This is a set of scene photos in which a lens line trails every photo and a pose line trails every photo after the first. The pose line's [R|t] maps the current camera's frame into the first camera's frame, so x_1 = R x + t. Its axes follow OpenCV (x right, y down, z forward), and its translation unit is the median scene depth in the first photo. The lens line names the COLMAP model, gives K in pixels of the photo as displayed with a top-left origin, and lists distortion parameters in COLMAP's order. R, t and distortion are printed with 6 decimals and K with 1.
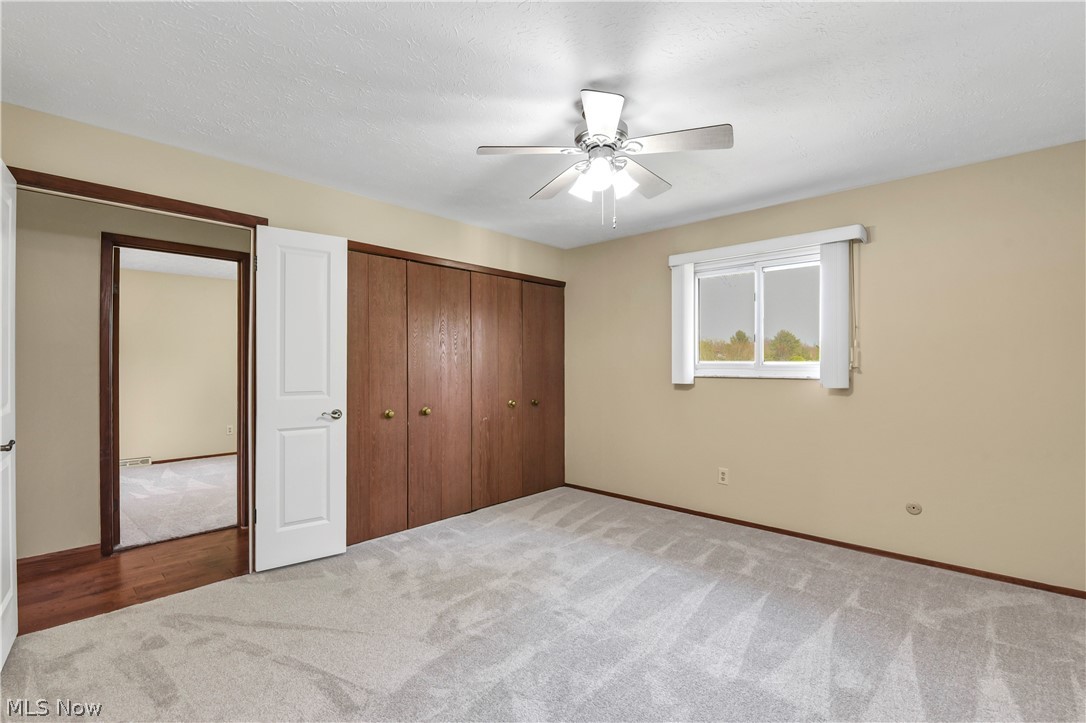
lens RADIAL K [[486.8, 0, 546.7], [0, 486.8, 362.3], [0, 0, 1]] dist [-0.002837, -0.007826]
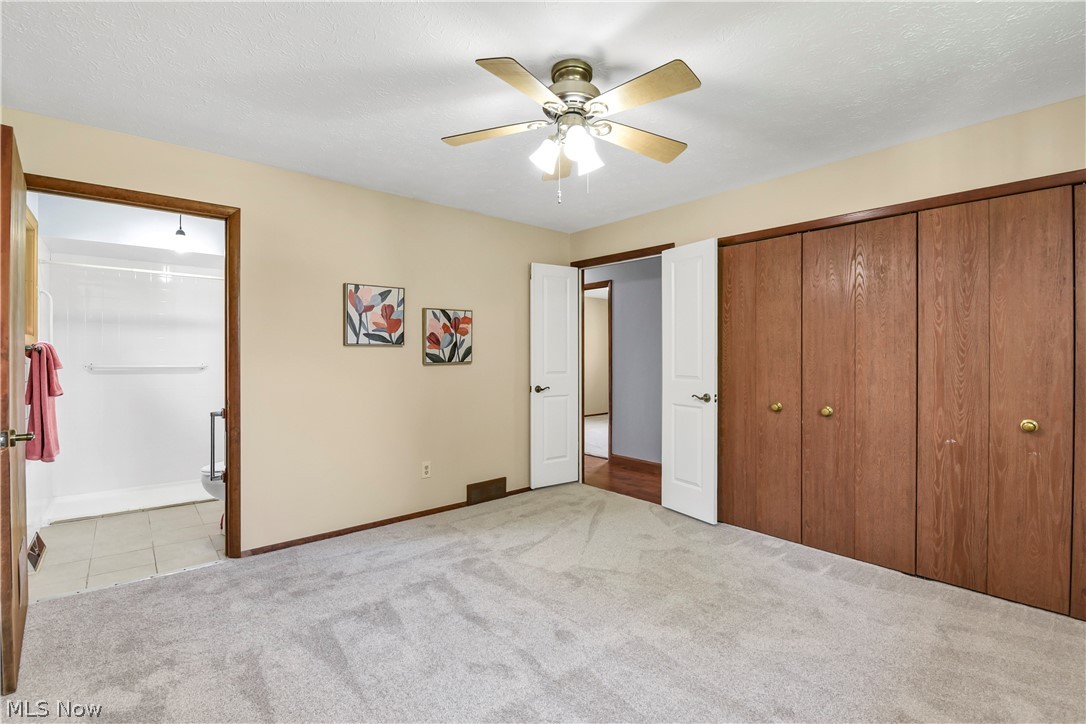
lens RADIAL K [[486.8, 0, 547.2], [0, 486.8, 360.3], [0, 0, 1]] dist [-0.002837, -0.007826]
pose [[-0.110808, 0.006398, -0.993821, 0.648874], [0.000006, 0.999979, 0.006437, 0.011504], [0.993842, 0.000707, -0.110805, 0.677757]]
